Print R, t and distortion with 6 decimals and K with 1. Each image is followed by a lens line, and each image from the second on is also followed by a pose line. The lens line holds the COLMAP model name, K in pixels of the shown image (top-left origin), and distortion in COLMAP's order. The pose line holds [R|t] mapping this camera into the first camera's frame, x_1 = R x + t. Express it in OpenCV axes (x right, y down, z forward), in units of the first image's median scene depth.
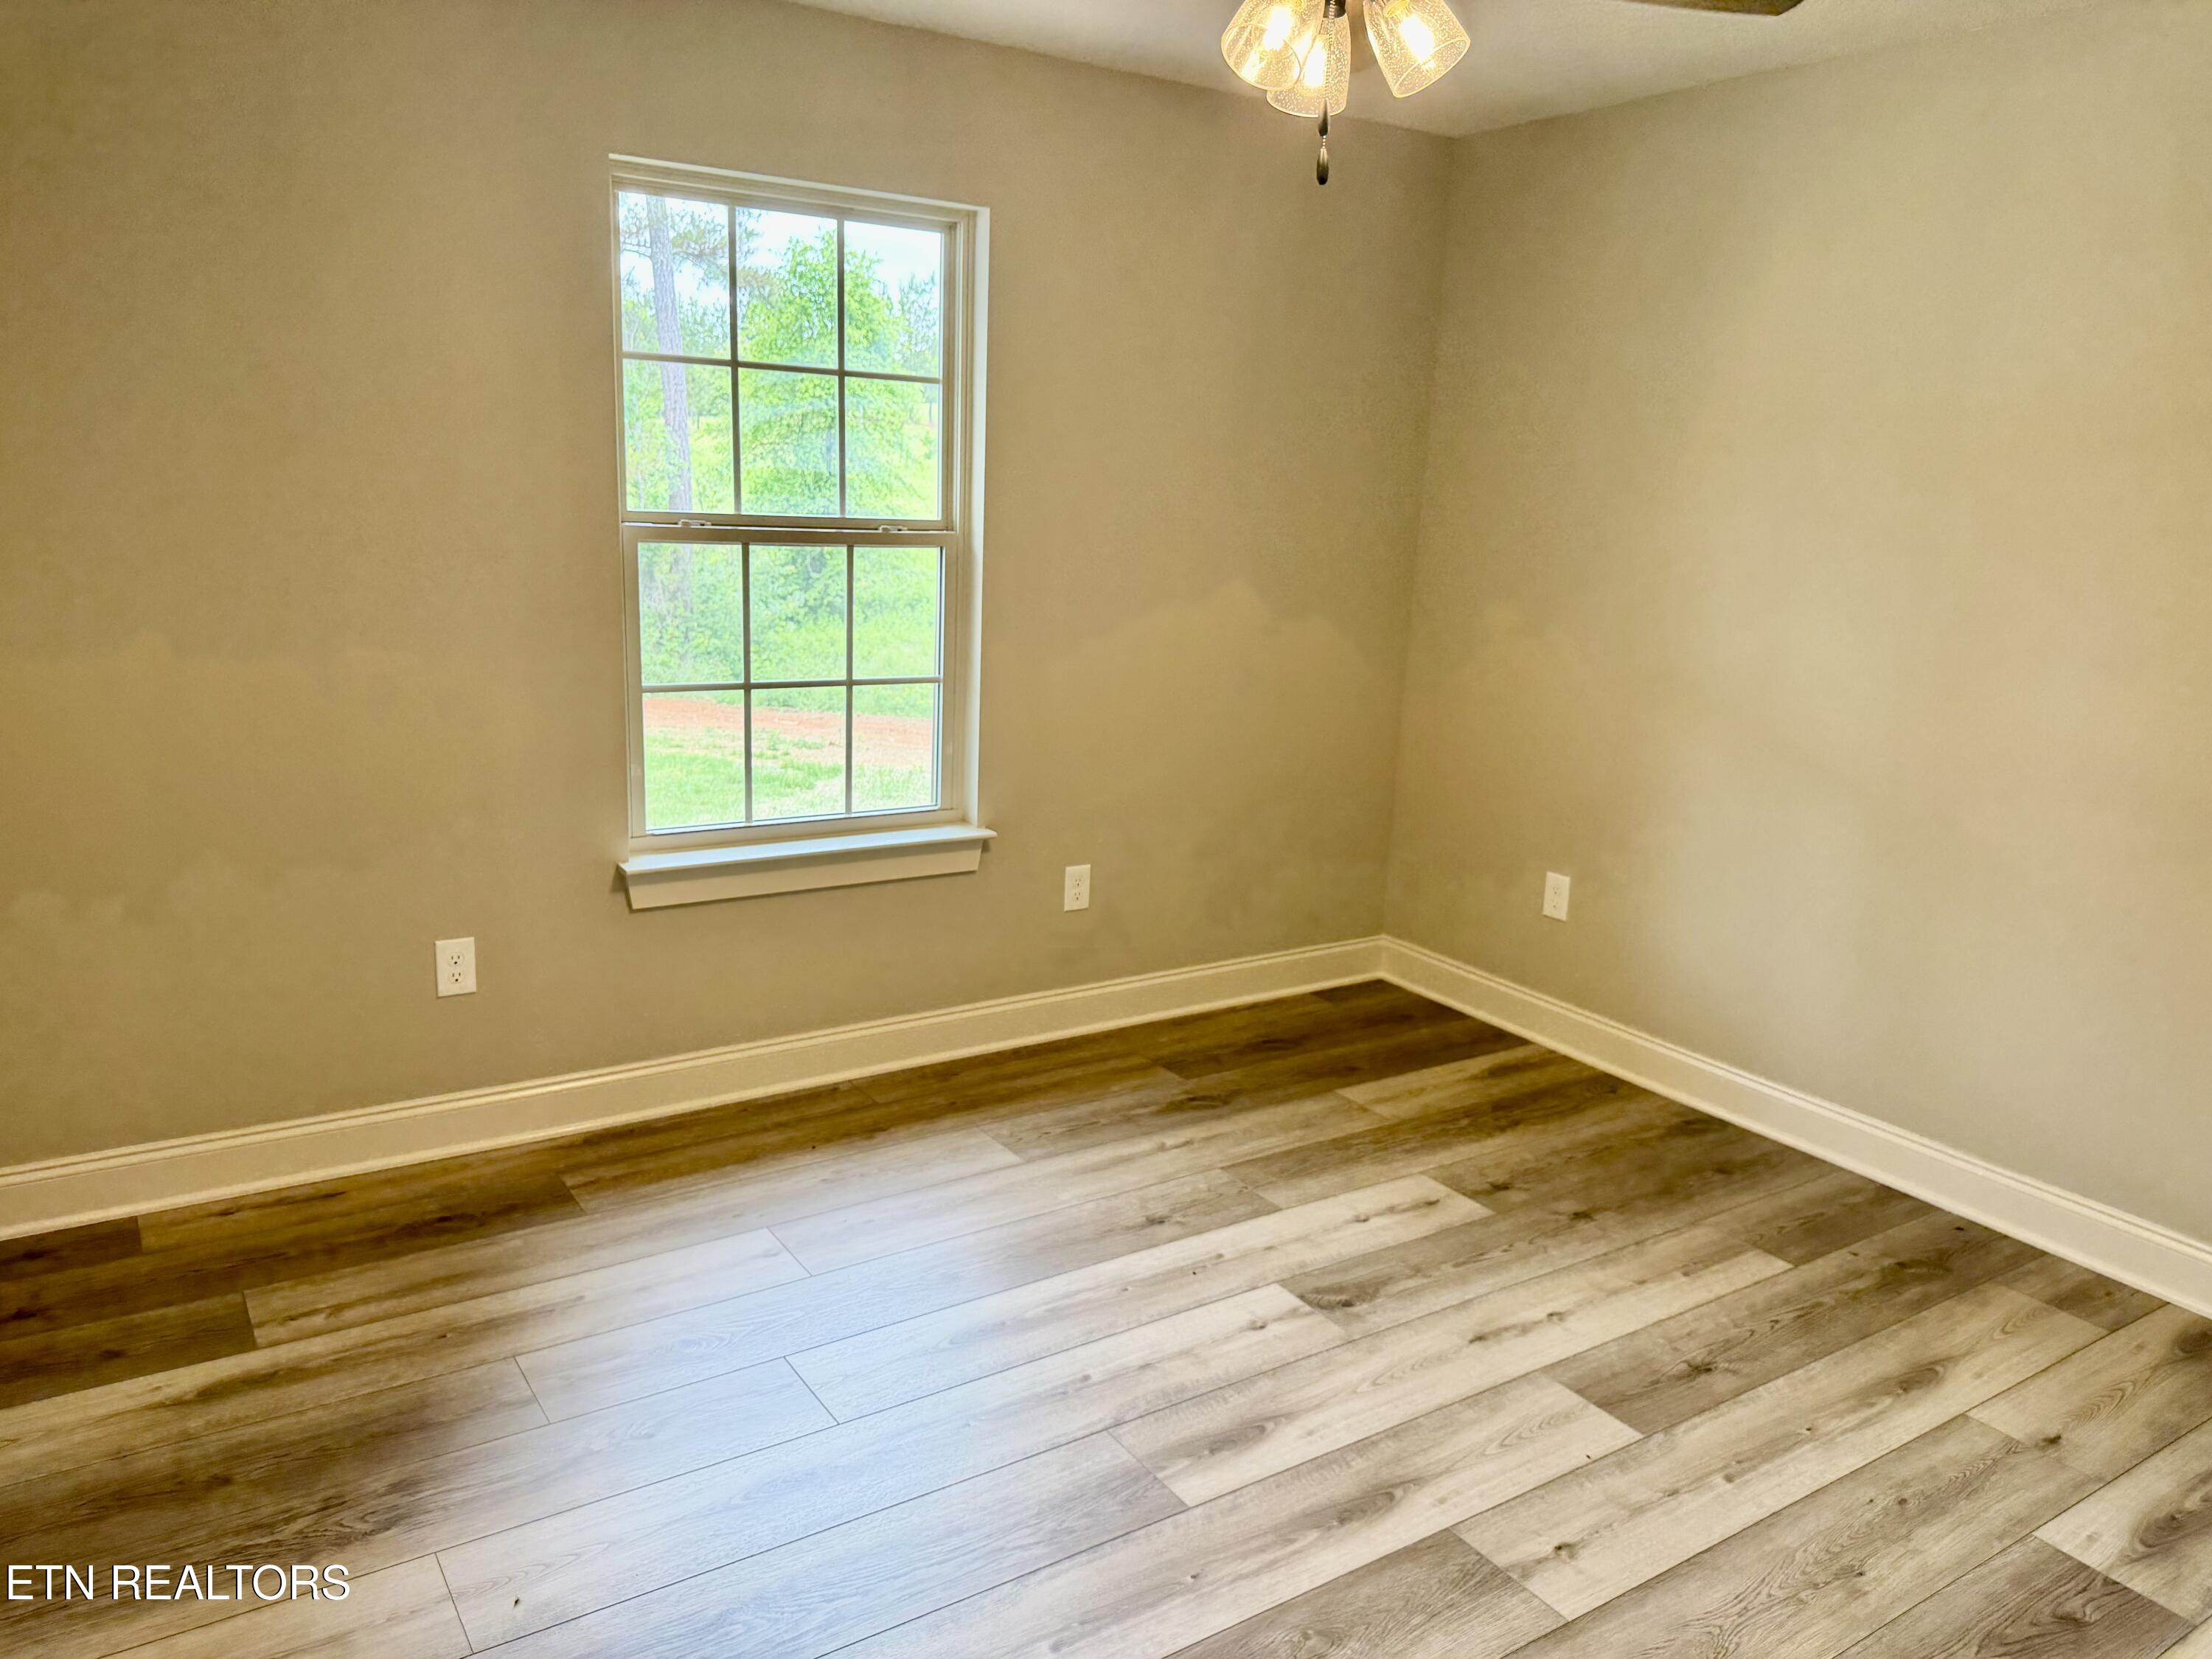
lens RADIAL K [[1518.0, 0, 1100.8], [0, 1518.0, 781.5], [0, 0, 1]] dist [0.120993, -0.042837]
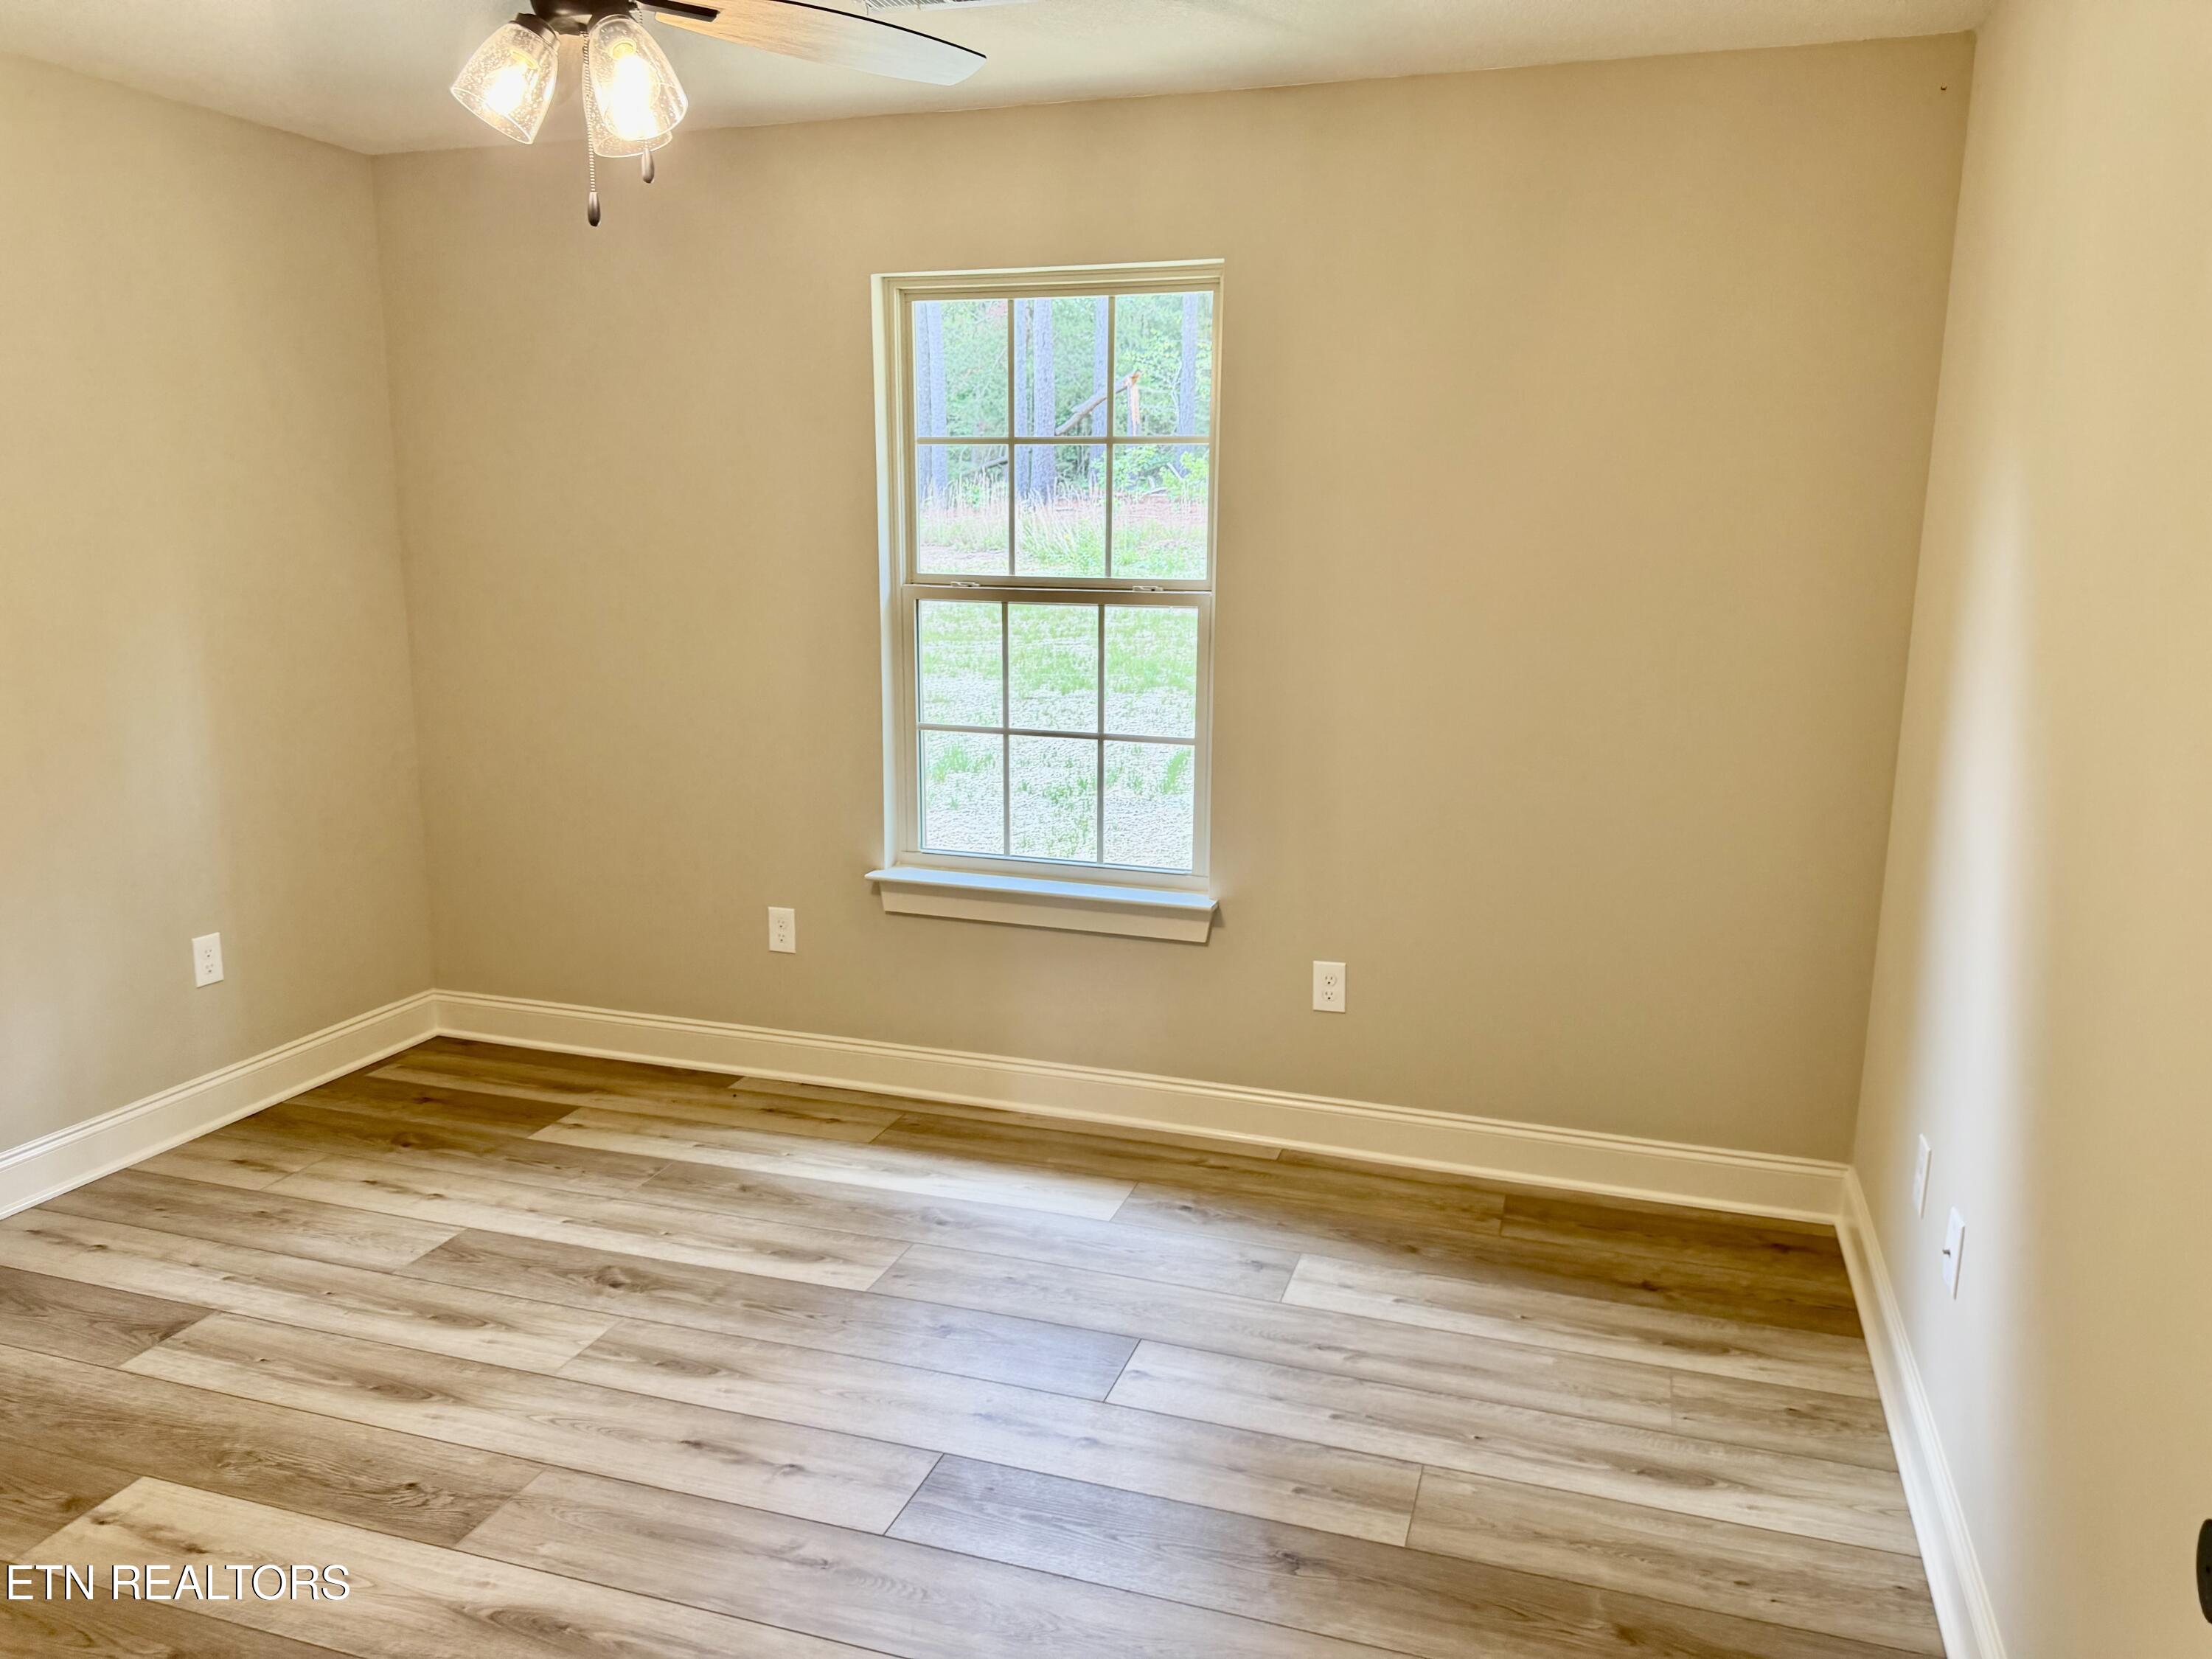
lens RADIAL K [[1551.8, 0, 1080.8], [0, 1551.8, 825.0], [0, 0, 1]] dist [0.043116, -0.049252]
pose [[0.638485, 0.122718, -0.759788, 0.647965], [-0.130277, 0.990193, 0.050454, -0.058293], [0.758528, 0.066769, 0.648210, 0.319459]]
